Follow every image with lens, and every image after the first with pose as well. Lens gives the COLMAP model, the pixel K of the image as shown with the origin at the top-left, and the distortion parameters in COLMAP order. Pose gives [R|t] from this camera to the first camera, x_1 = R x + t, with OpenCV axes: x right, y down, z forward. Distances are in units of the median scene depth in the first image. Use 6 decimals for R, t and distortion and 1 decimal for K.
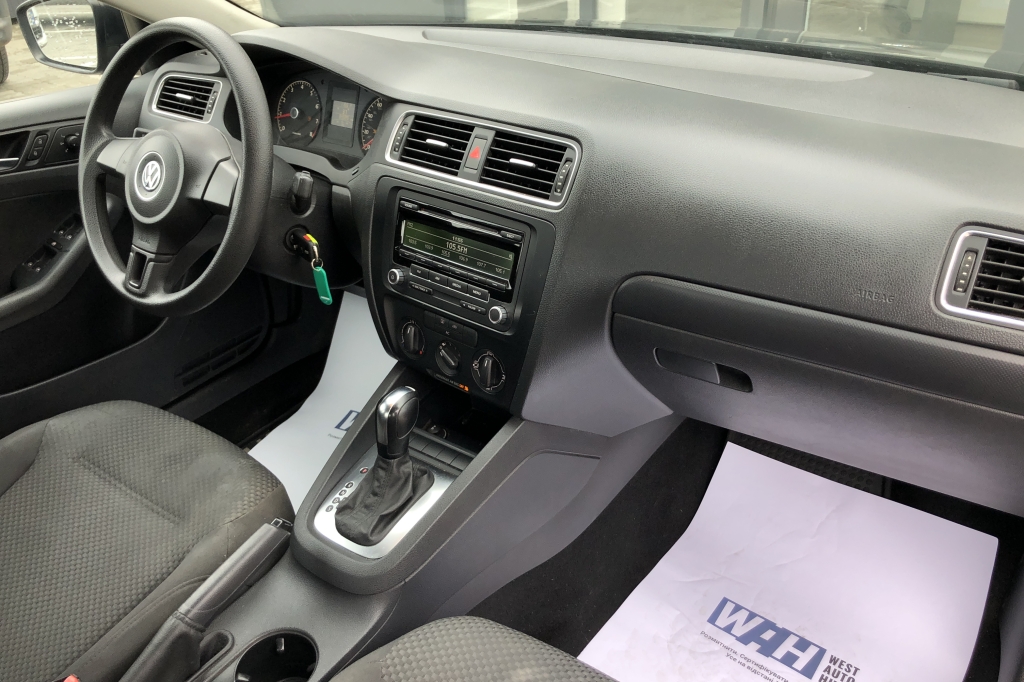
lens RADIAL K [[831.2, 0, 512.0], [0, 831.2, 341.0], [0, 0, 1]] dist [0.085650, -0.169195]
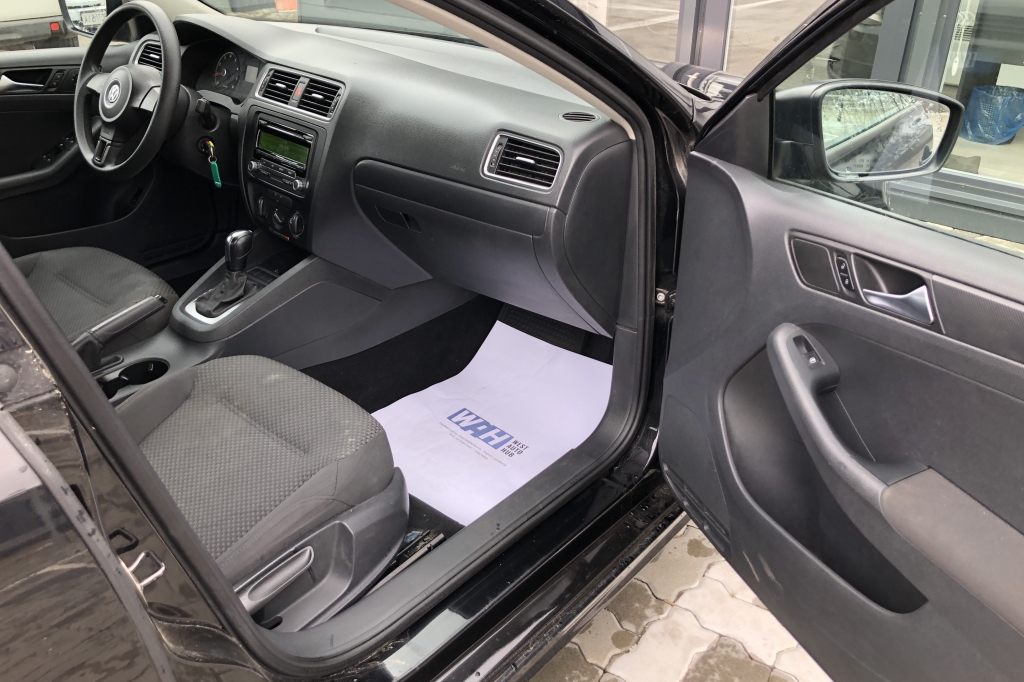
lens RADIAL K [[808.7, 0, 518.8], [0, 808.7, 339.9], [0, 0, 1]] dist [0.004779, -0.005468]
pose [[0.995191, 0.092706, -0.031639, 0.460063], [-0.093667, 0.995141, -0.030361, 0.259850], [0.028671, 0.033179, 0.999038, -0.553085]]
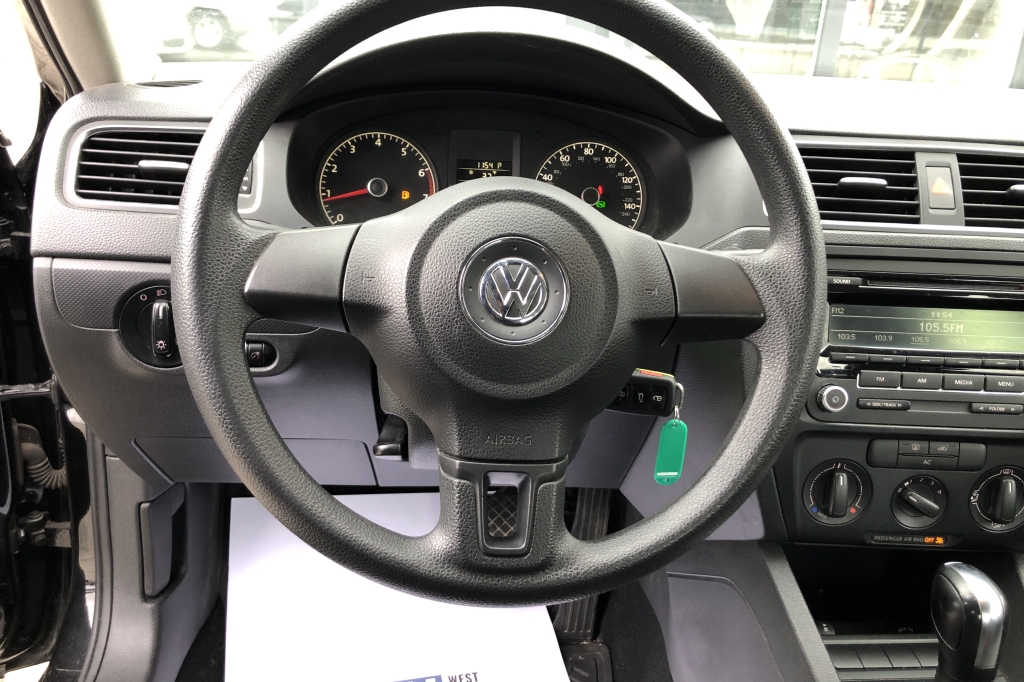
lens RADIAL K [[831.2, 0, 512.0], [0, 831.2, 341.0], [0, 0, 1]] dist [0.085650, -0.169195]
pose [[0.746828, -0.162958, 0.644742, -0.710846], [0.258241, 0.964493, -0.055355, -0.145693], [-0.612829, 0.207839, 0.762393, 0.667555]]
